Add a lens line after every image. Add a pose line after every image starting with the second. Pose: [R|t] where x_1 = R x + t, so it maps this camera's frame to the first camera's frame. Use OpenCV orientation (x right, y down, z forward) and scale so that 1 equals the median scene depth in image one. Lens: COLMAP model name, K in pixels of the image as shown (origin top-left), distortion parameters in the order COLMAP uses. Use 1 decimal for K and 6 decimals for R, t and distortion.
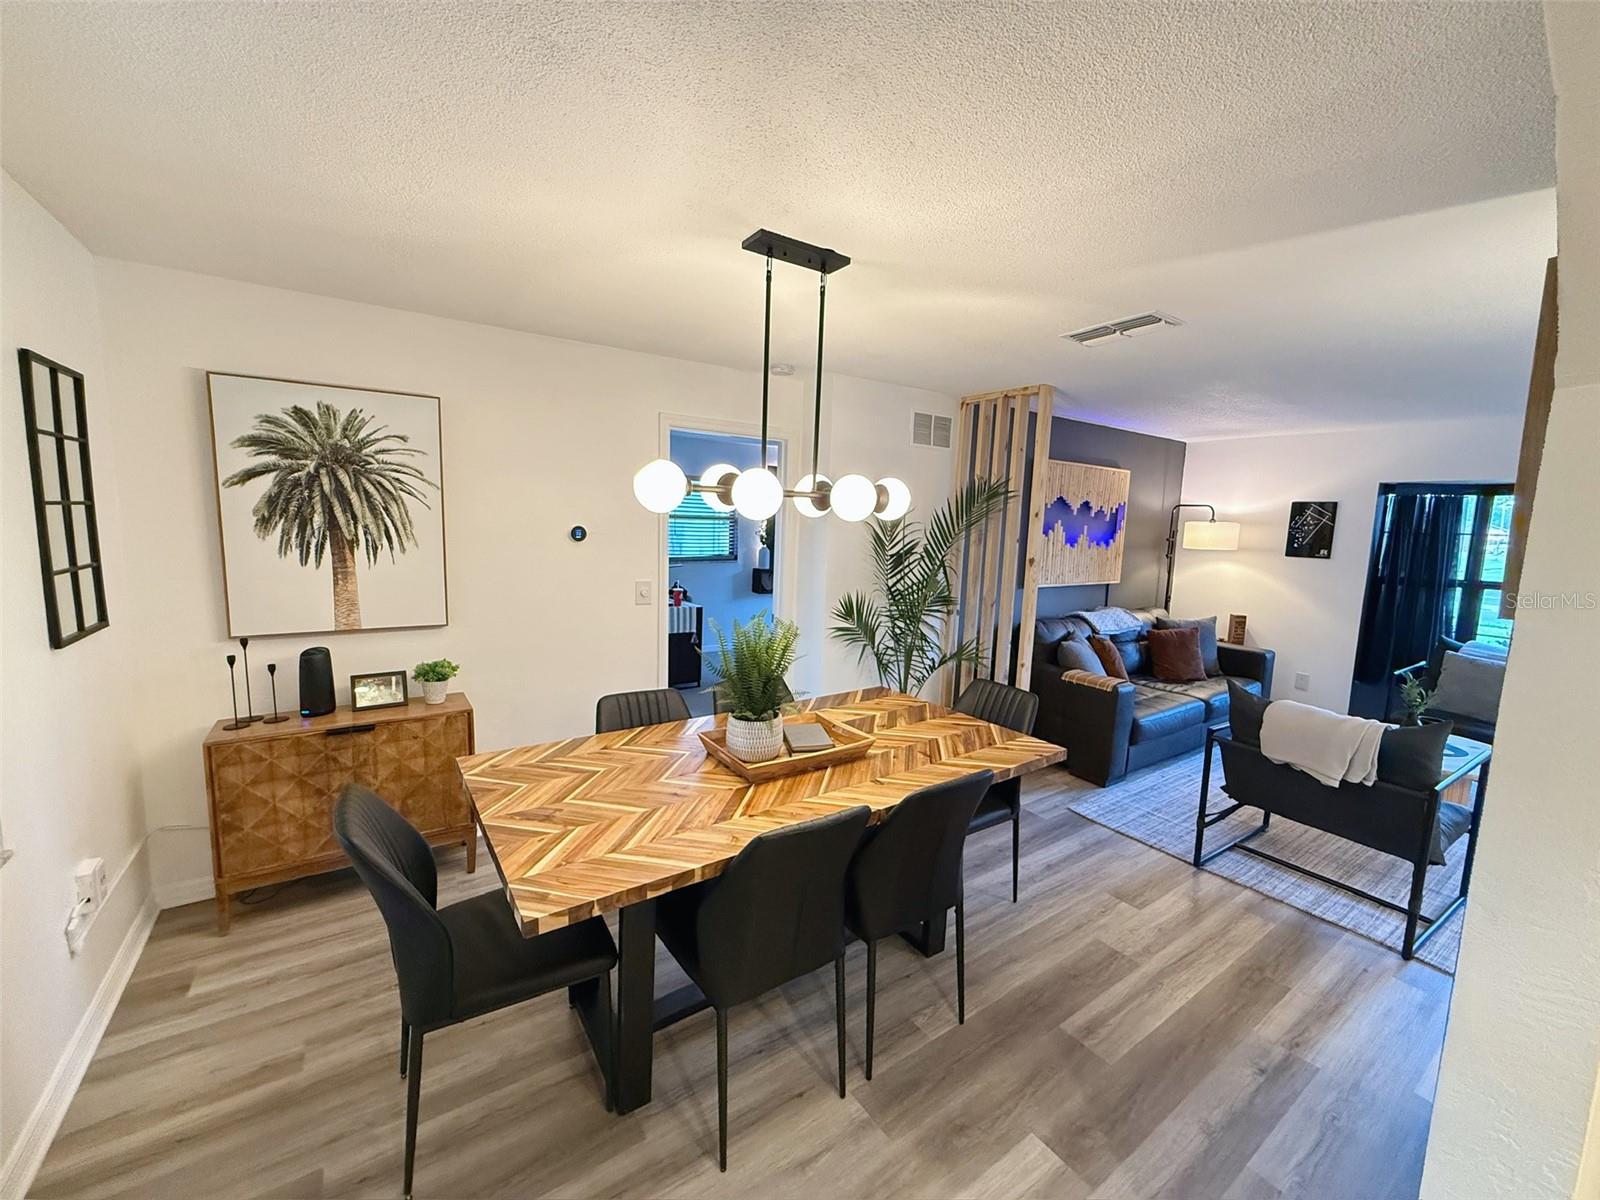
lens RADIAL K [[638.4, 0, 800.8], [0, 638.4, 598.4], [0, 0, 1]] dist [0.000516, 0.000144]
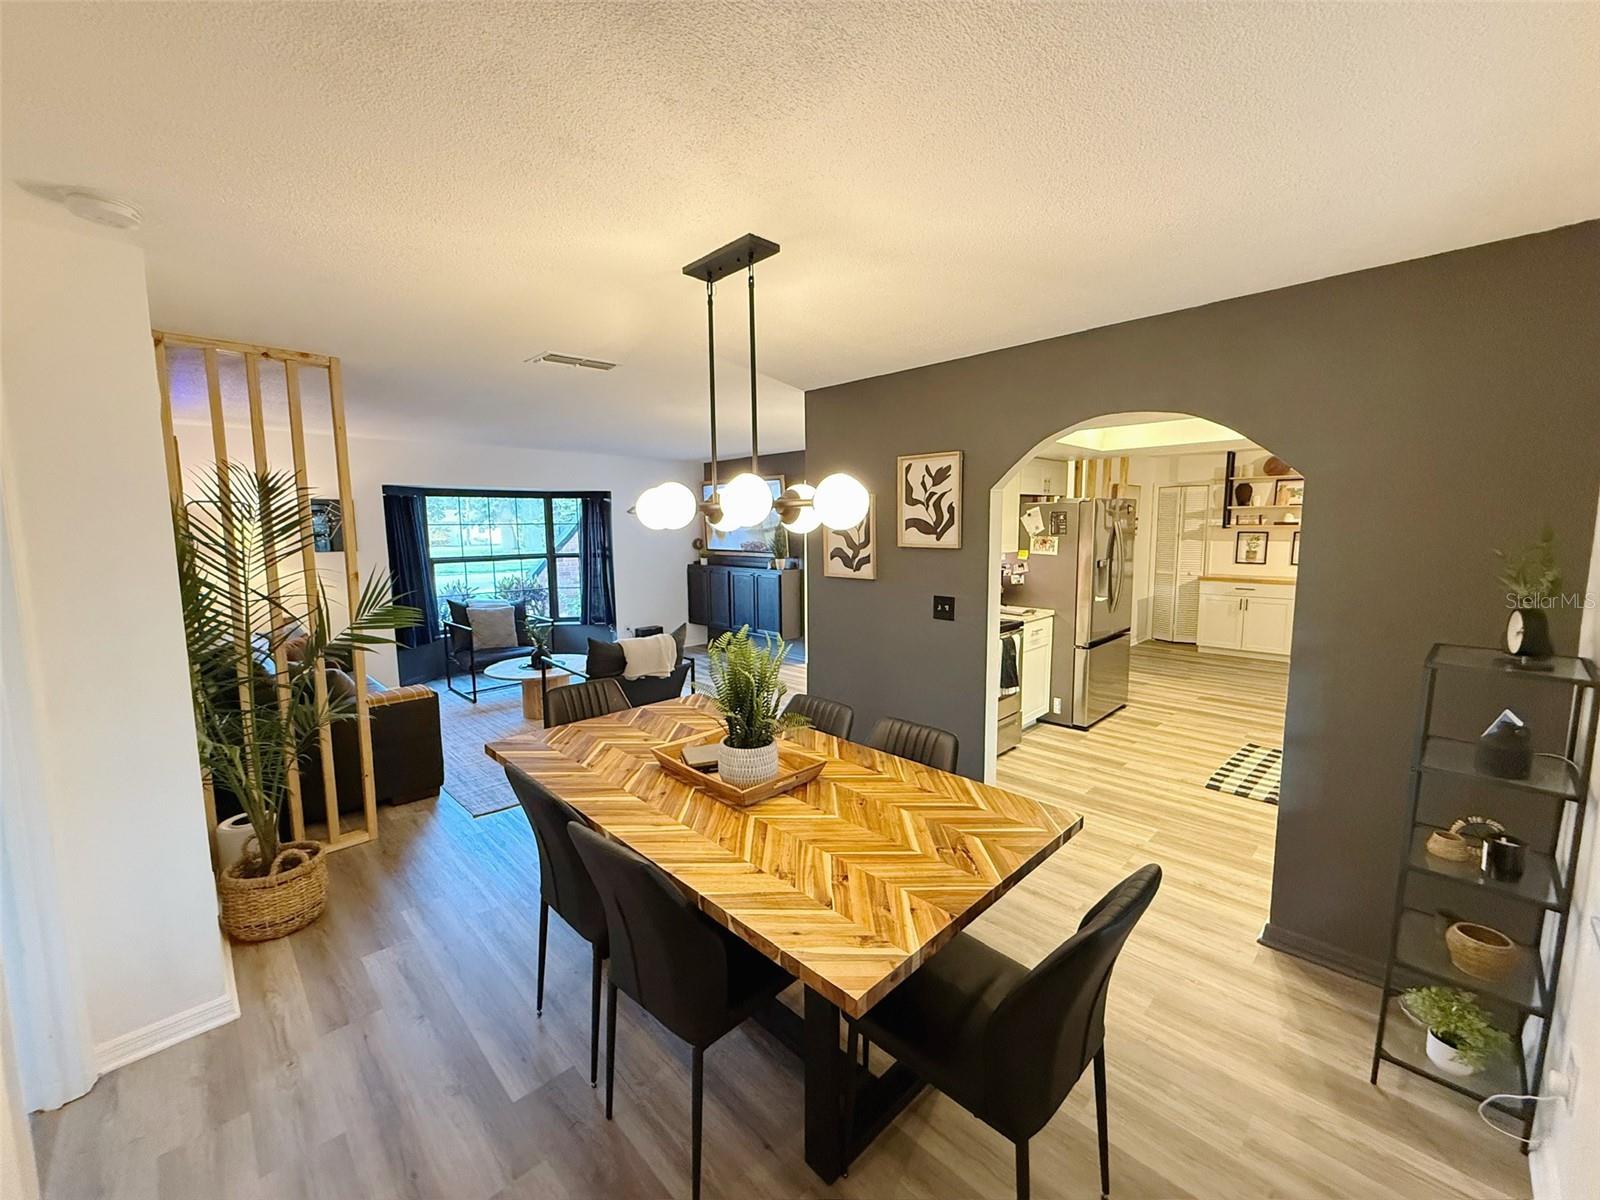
lens RADIAL K [[638.4, 0, 800.0], [0, 638.4, 598.9], [0, 0, 1]] dist [0.000516, 0.000144]
pose [[-0.169799, -0.144168, 0.974876, -0.593948], [0.121294, 0.978662, 0.165854, -0.103003], [-0.977986, 0.146409, -0.148690, 0.633906]]
